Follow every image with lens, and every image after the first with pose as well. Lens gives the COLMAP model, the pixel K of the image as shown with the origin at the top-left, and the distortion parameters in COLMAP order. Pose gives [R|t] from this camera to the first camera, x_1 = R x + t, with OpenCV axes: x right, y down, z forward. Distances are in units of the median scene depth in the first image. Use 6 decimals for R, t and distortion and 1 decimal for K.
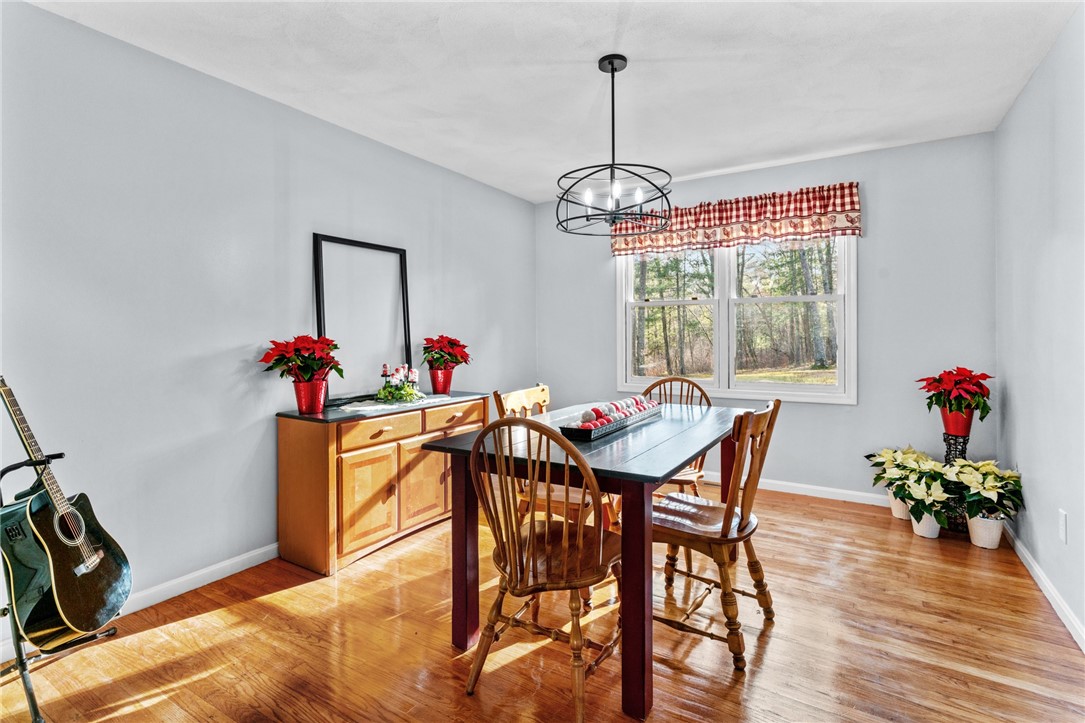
lens RADIAL K [[526.3, 0, 539.7], [0, 526.3, 335.5], [0, 0, 1]] dist [0.002505, 0.000278]
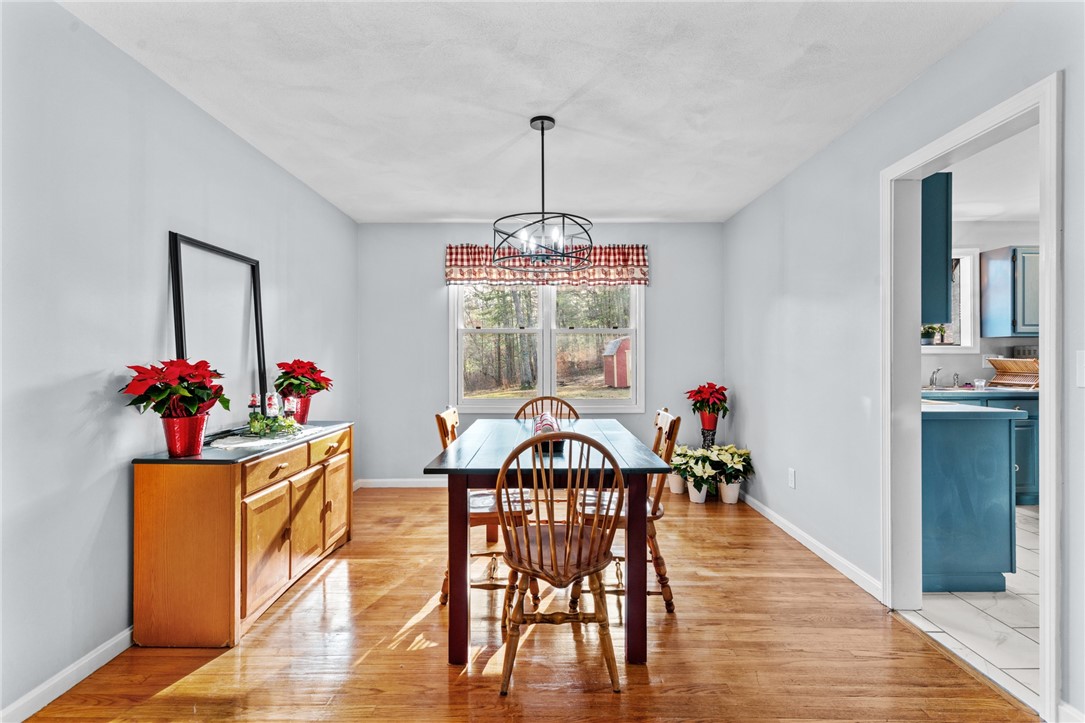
lens RADIAL K [[519.7, 0, 539.8], [0, 519.7, 356.3], [0, 0, 1]] dist [0.002948, 0.000040]
pose [[0.852392, 0.005823, 0.522871, -0.326203], [-0.001464, 0.999961, -0.008750, 0.001348], [-0.522901, 0.006692, 0.852367, 0.027193]]
